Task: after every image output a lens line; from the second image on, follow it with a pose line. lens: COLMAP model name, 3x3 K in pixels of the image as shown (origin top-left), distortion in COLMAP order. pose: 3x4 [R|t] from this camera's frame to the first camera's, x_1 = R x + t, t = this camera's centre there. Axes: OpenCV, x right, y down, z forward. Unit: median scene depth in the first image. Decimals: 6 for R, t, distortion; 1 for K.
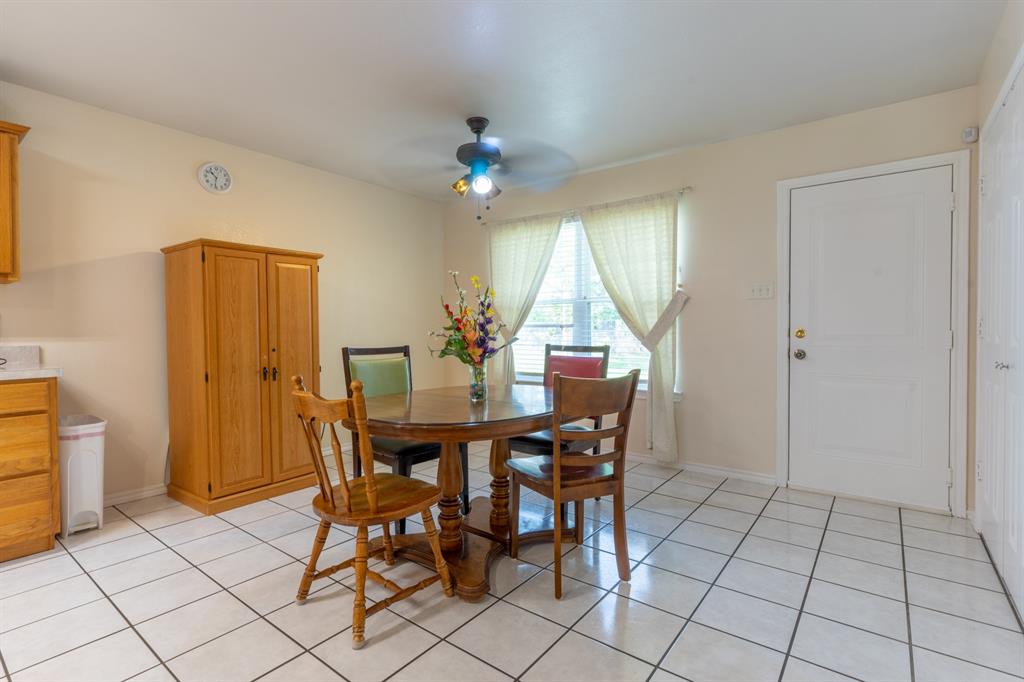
lens RADIAL K [[497.1, 0, 512.0], [0, 497.1, 341.0], [0, 0, 1]] dist [0.000000, -0.000069]
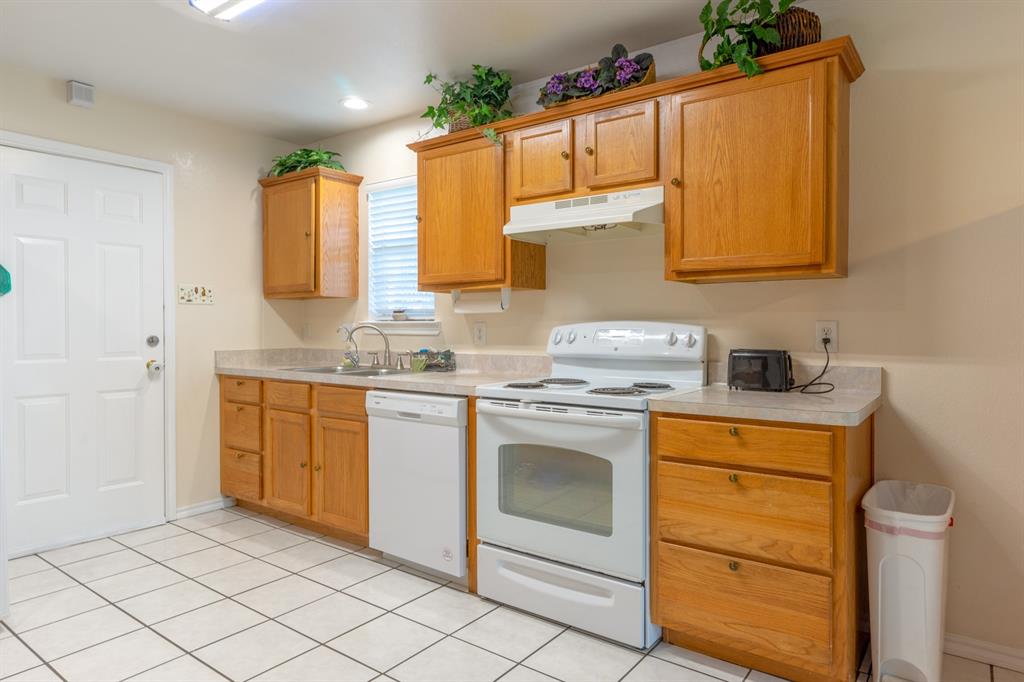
lens RADIAL K [[614.1, 0, 511.4], [0, 614.1, 326.3], [0, 0, 1]] dist [0.003418, 0.001106]
pose [[0.010839, 0.008252, -0.999907, -0.154667], [-0.023785, 0.999685, 0.007992, -0.043617], [0.999658, 0.023697, 0.011032, 0.541439]]
